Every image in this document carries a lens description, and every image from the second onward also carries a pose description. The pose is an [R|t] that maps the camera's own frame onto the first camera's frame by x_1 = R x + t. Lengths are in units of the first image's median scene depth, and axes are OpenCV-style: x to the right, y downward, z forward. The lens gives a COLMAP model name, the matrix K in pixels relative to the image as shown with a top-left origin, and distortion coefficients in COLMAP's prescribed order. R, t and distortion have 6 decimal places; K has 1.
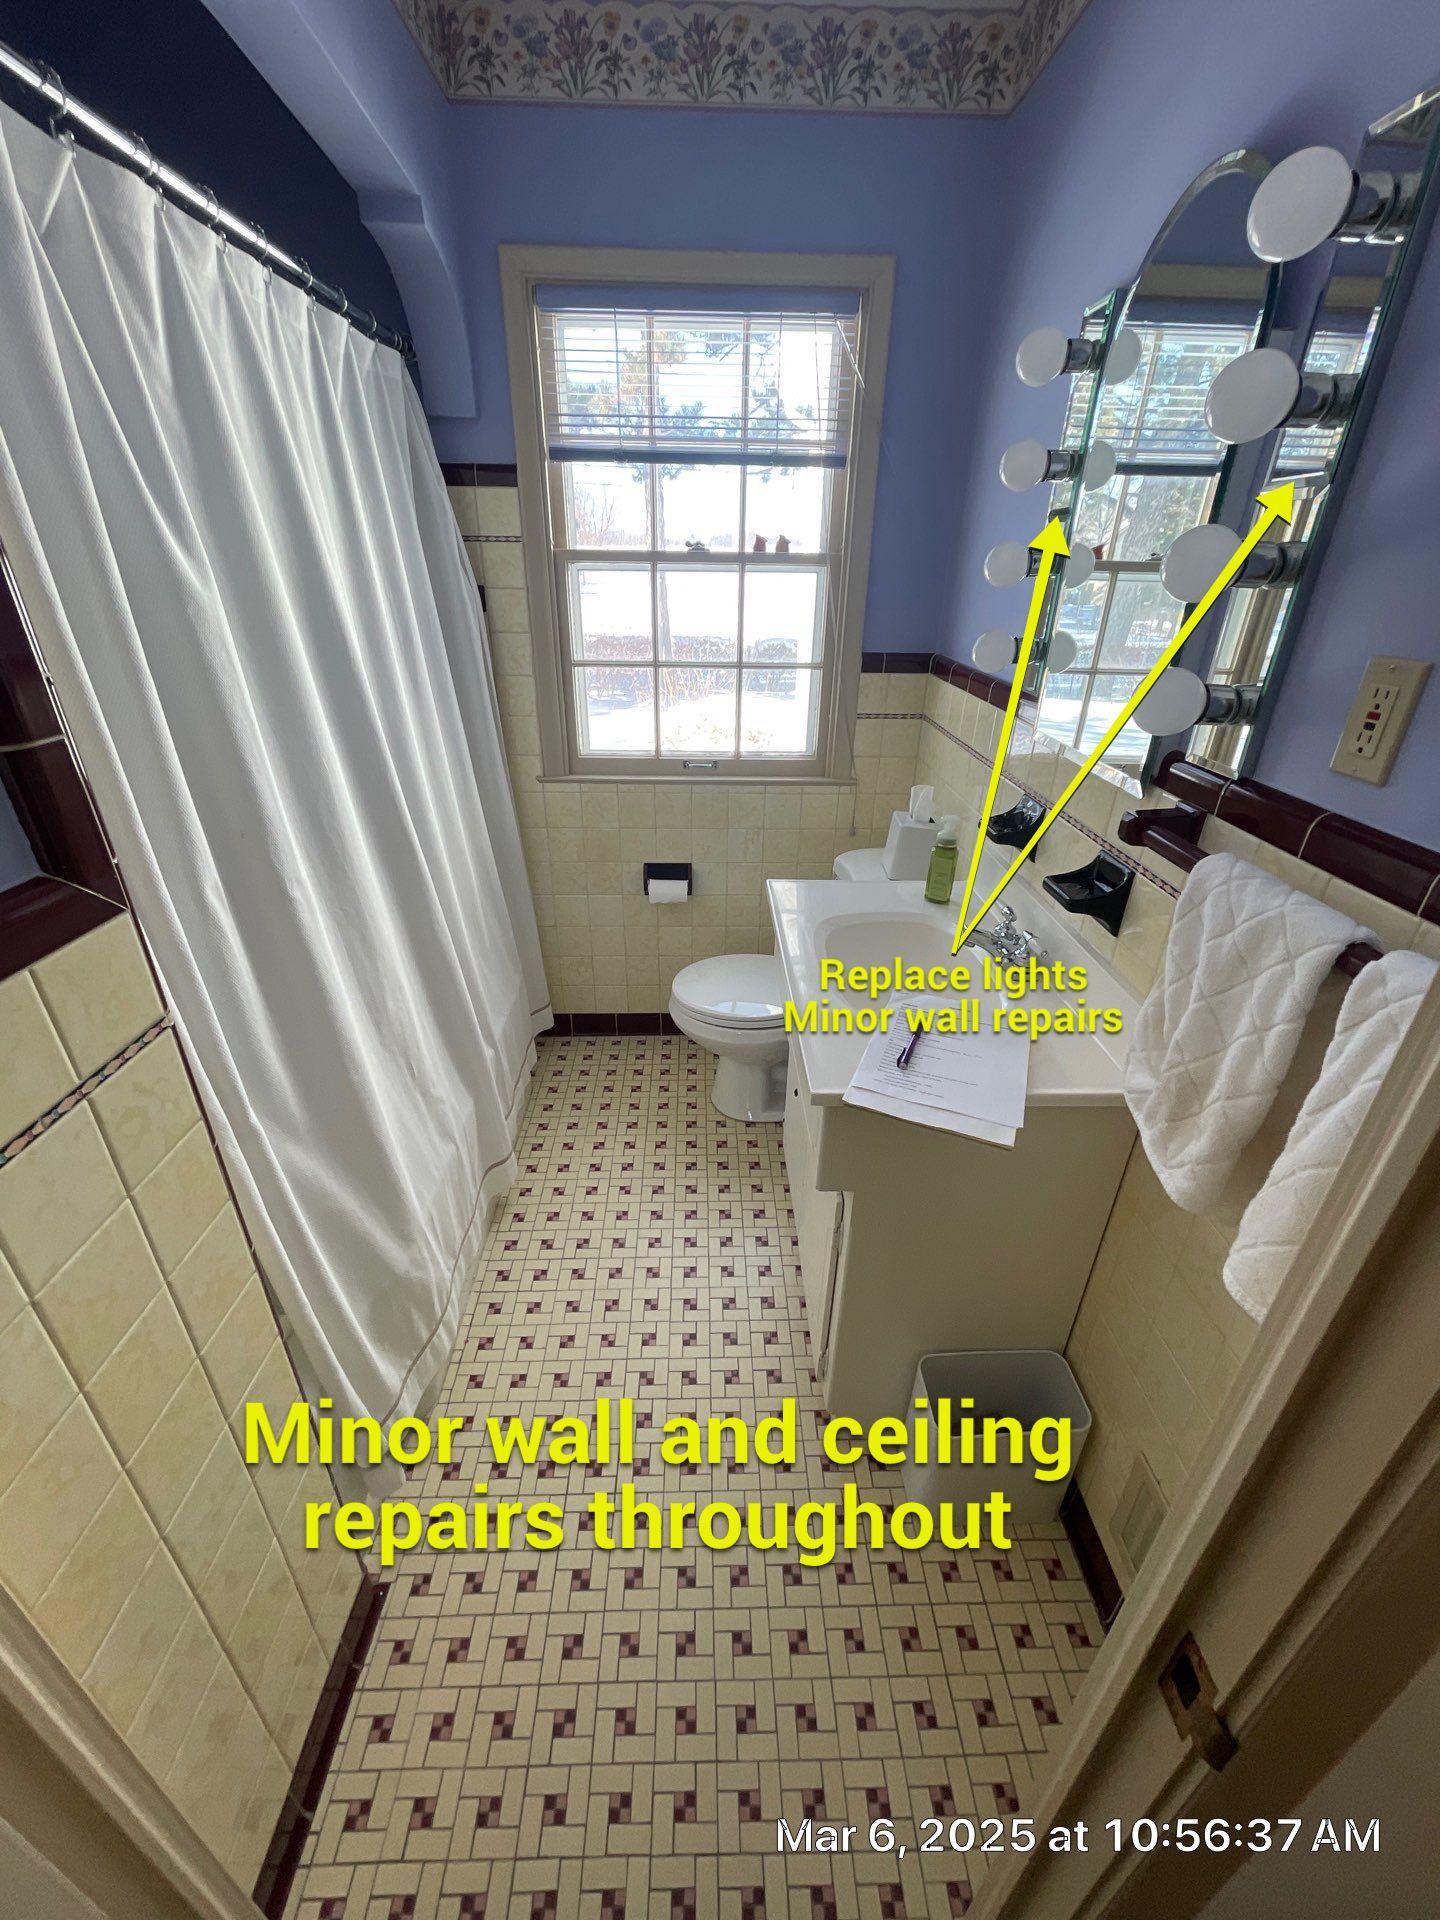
lens RADIAL K [[748.2, 0, 713.5], [0, 748.2, 928.6], [0, 0, 1]] dist [0.003480, 0.000096]
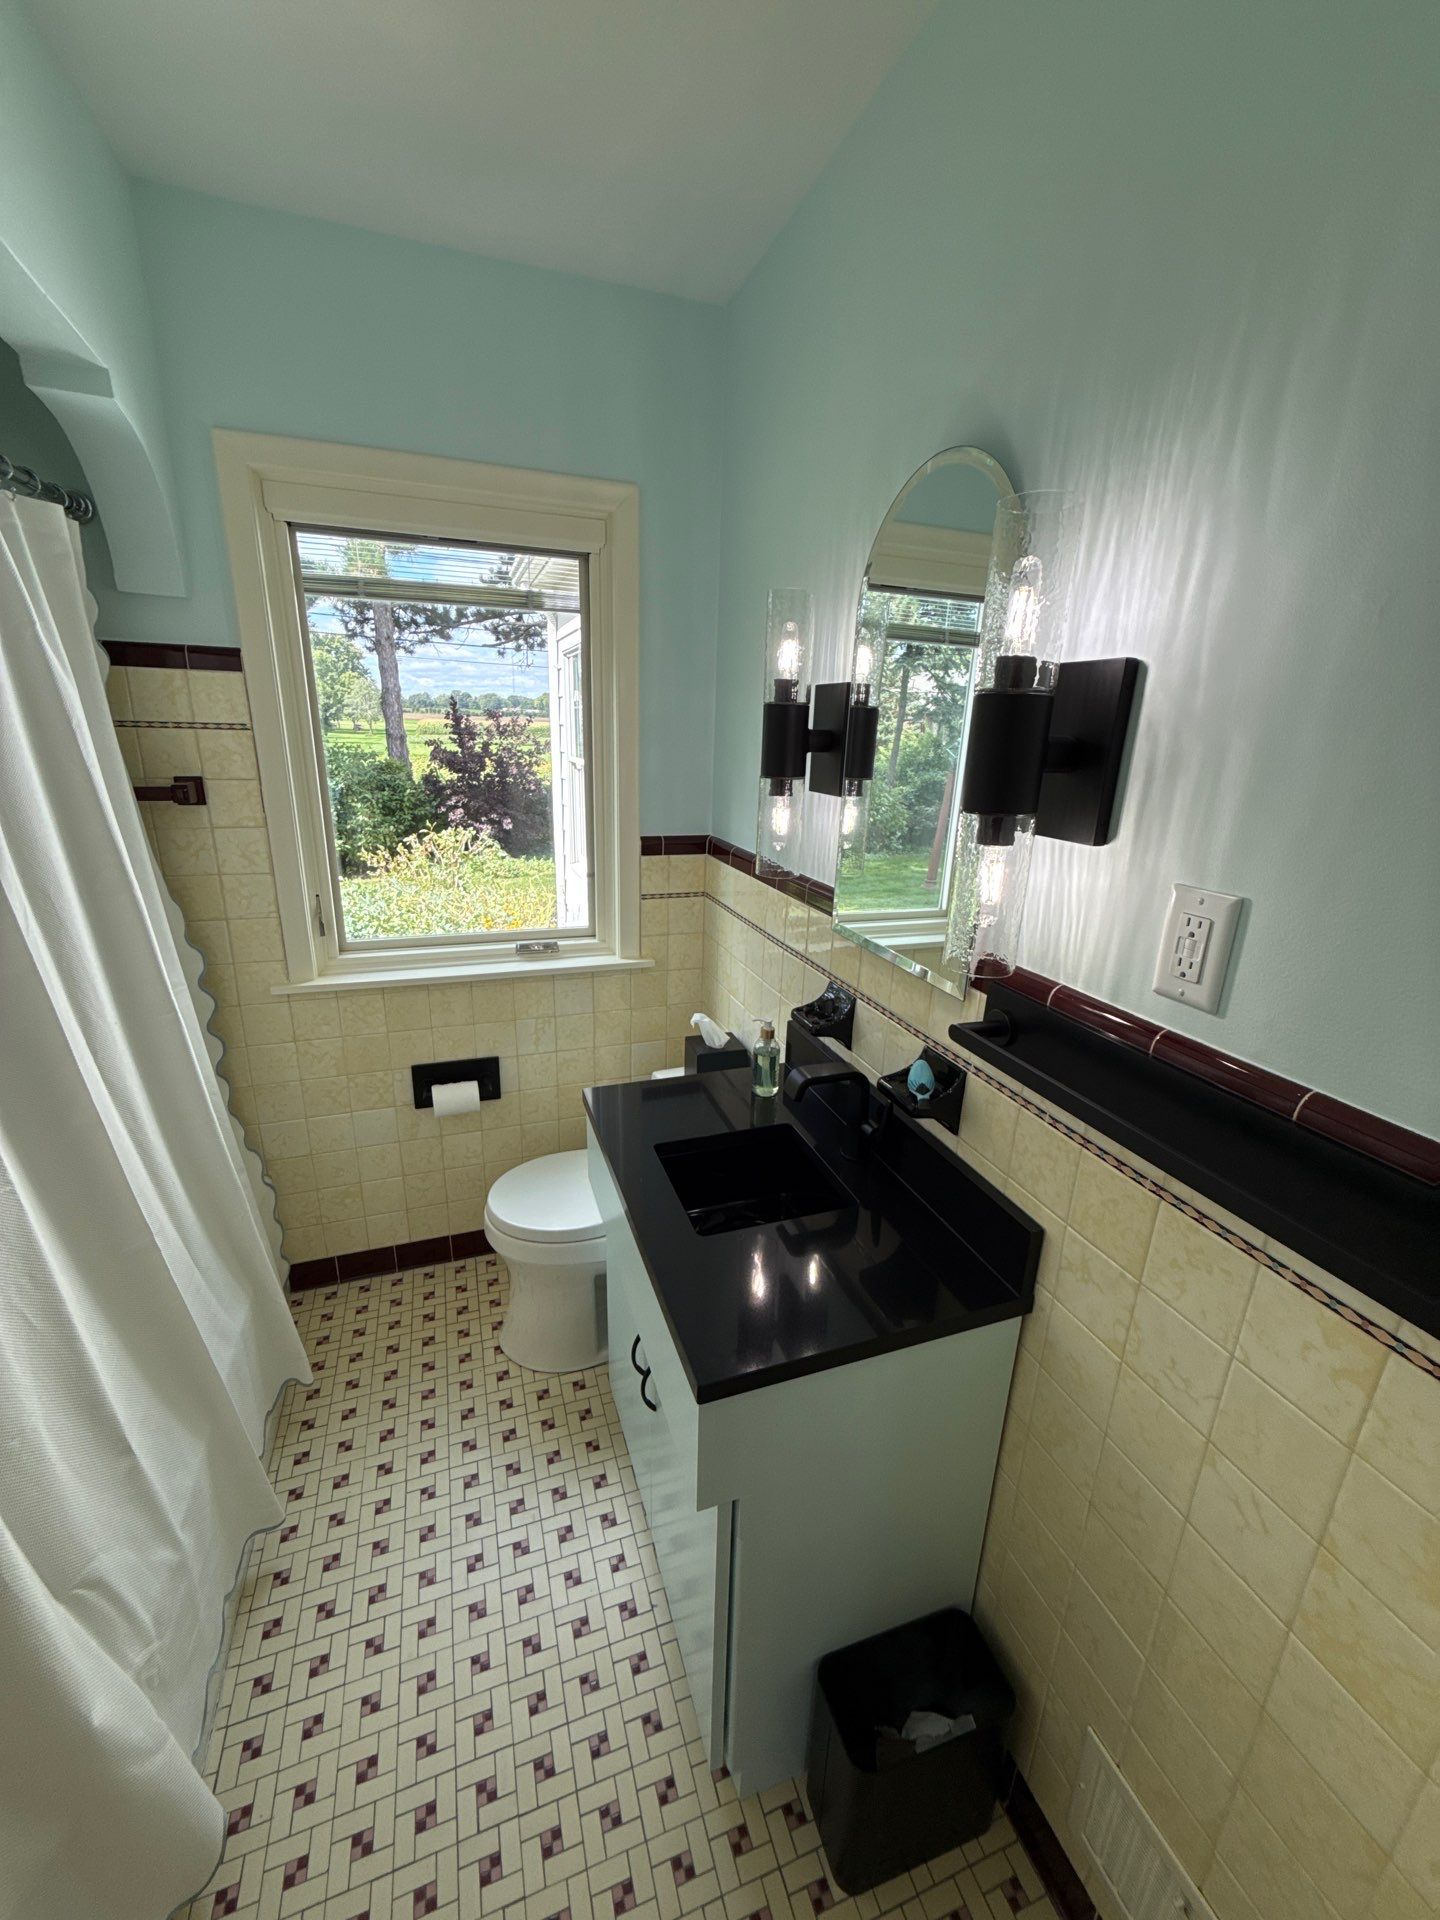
lens RADIAL K [[748.2, 0, 706.2], [0, 748.2, 956.6], [0, 0, 1]] dist [0.003480, 0.000096]
pose [[0.951707, -0.077986, 0.296937, -0.030077], [0.123353, 0.982828, -0.137232, -0.070455], [-0.281136, 0.167233, 0.944984, 0.066998]]
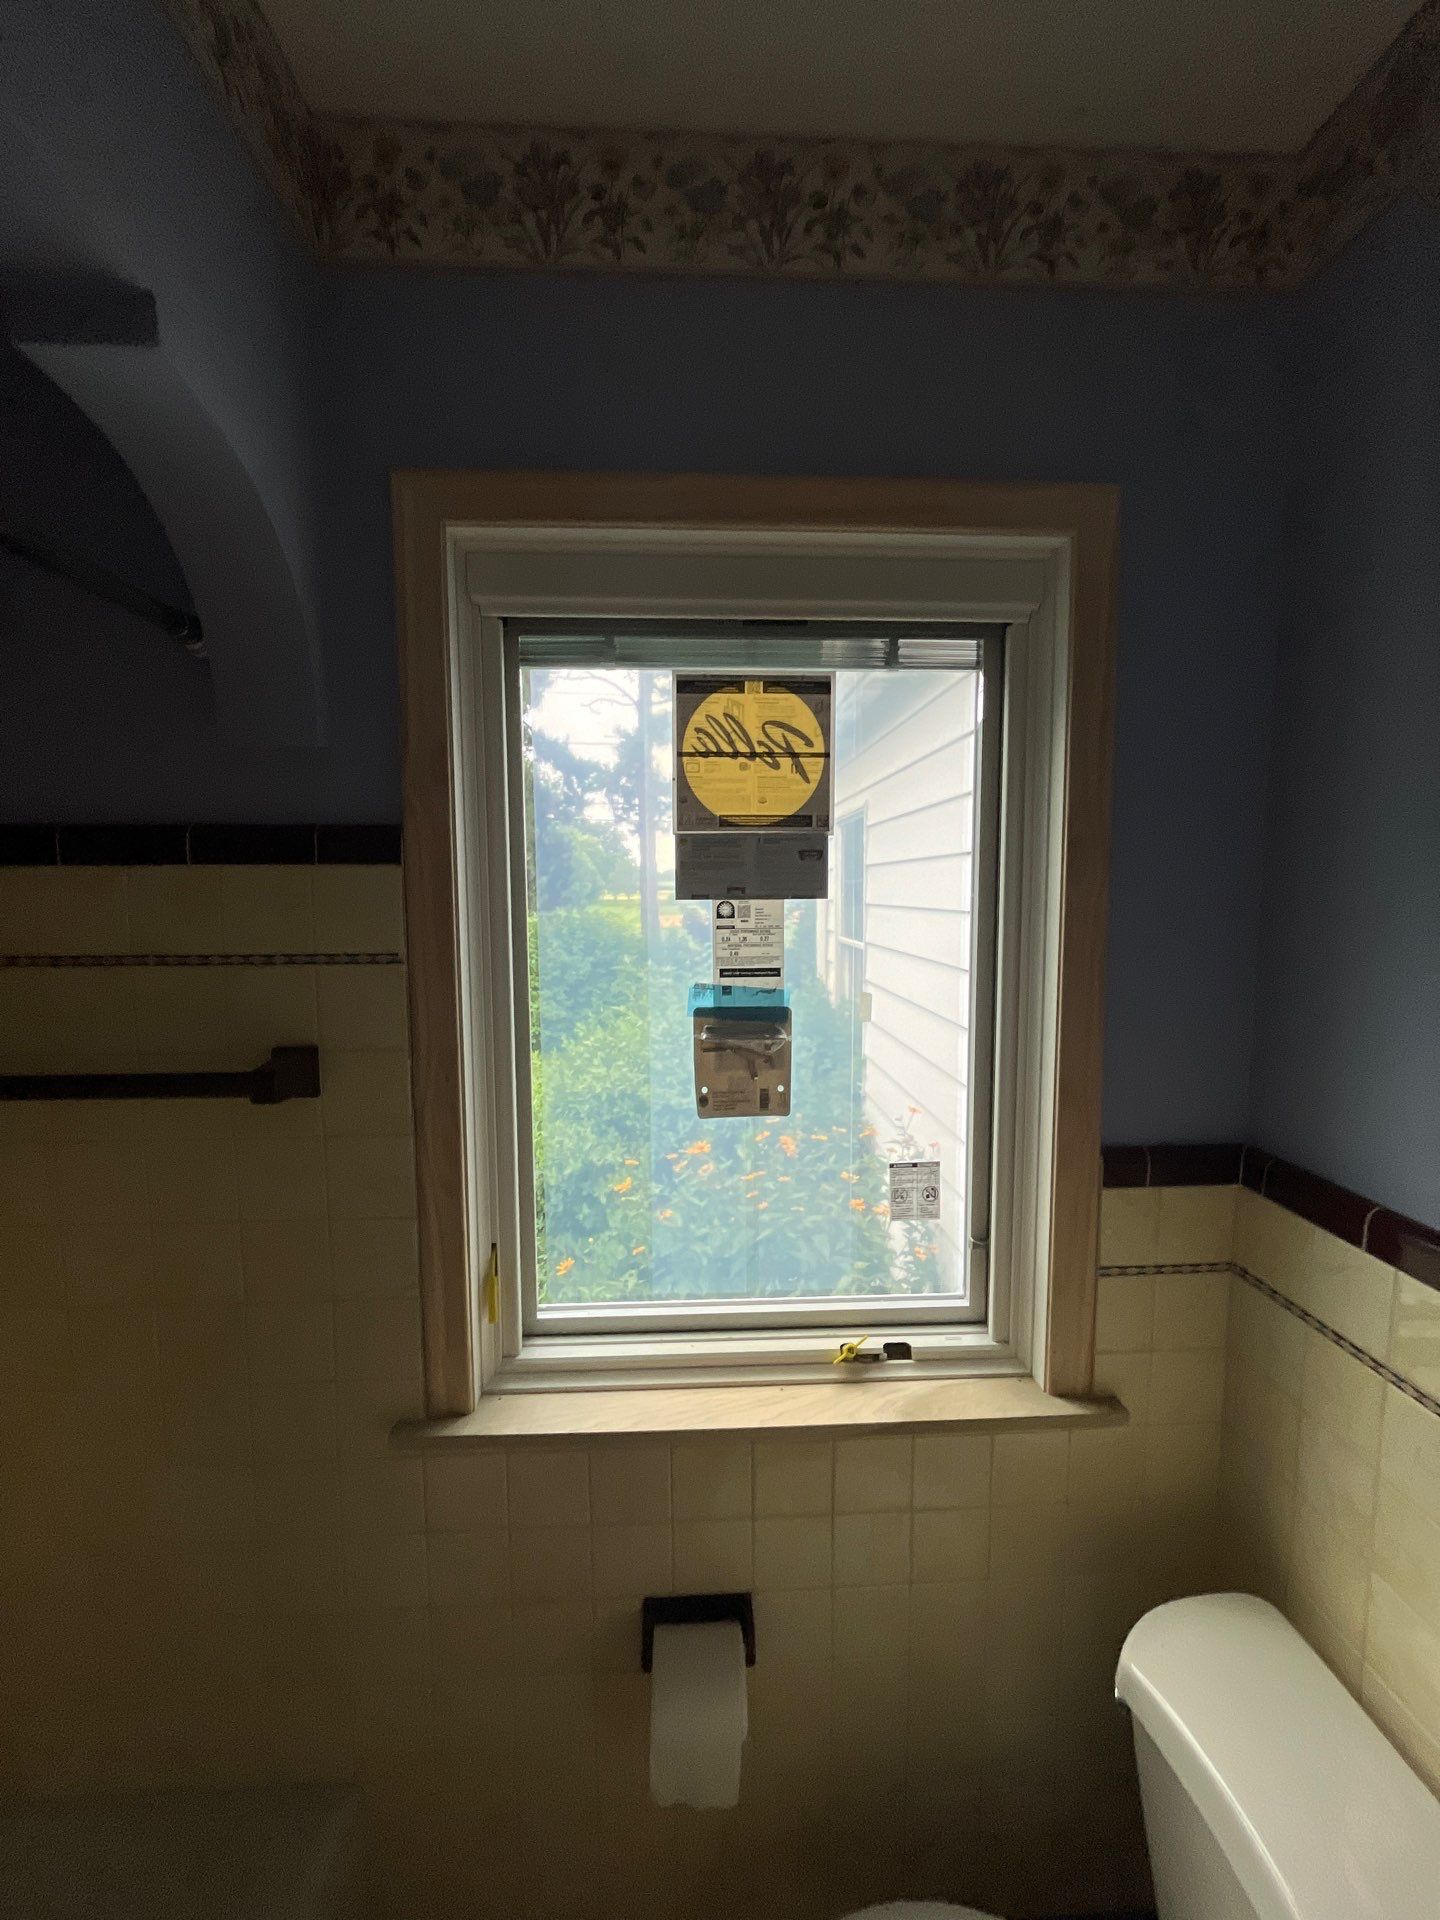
lens RADIAL K [[748.2, 0, 717.0], [0, 748.2, 955.4], [0, 0, 1]] dist [0.003480, 0.000096]
pose [[0.999568, -0.019246, 0.022200, -0.065686], [0.026007, 0.931134, -0.363750, -0.348460], [-0.013670, 0.364170, 0.931232, 0.559094]]
